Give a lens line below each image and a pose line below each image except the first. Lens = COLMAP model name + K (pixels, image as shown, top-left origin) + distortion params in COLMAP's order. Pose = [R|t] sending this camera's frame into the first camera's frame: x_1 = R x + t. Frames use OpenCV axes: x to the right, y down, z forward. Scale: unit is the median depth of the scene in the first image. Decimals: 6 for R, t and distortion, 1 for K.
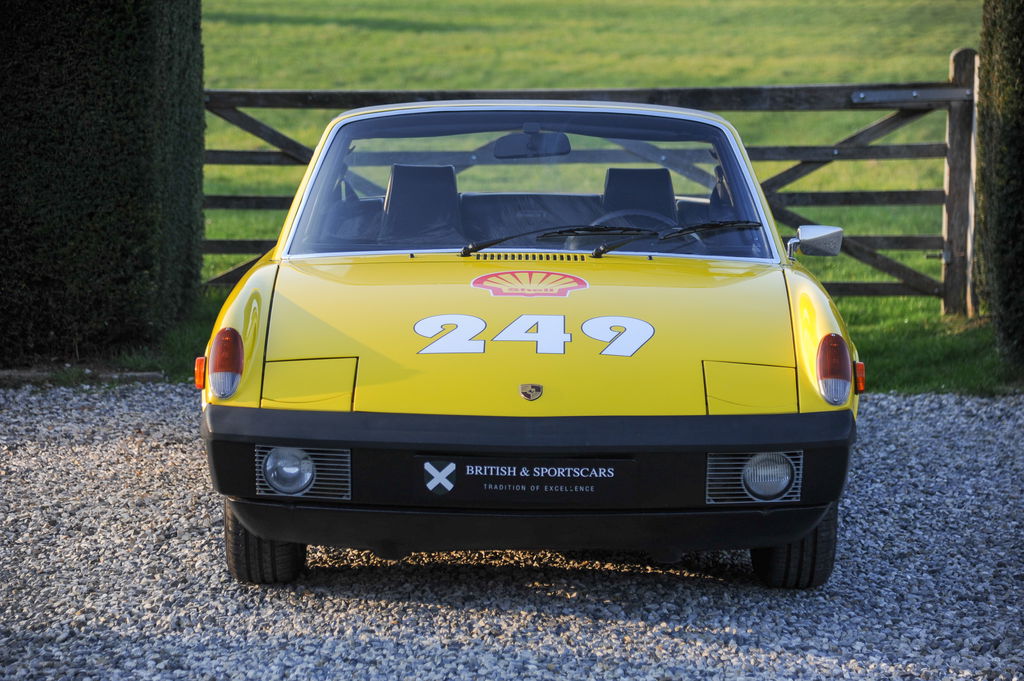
lens RADIAL K [[2871.9, 0, 513.4], [0, 2871.9, 346.1], [0, 0, 1]] dist [1.370670, 0.000000]
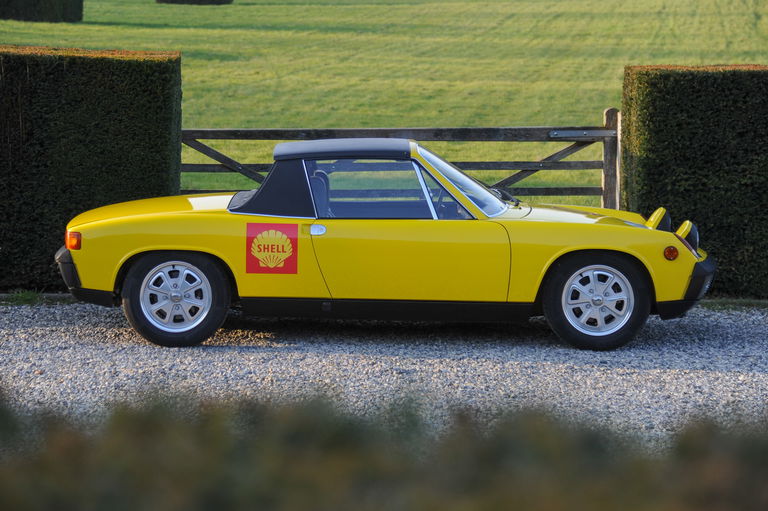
lens RADIAL K [[1999.4, 0, 385.0], [0, 1999.4, 258.9], [0, 0, 1]] dist [1.178619, 0.000000]
pose [[0.998364, -0.003666, 0.057060, -0.051890], [0.004003, 0.999975, -0.005786, -0.003835], [-0.057038, 0.006005, 0.998354, -0.193174]]
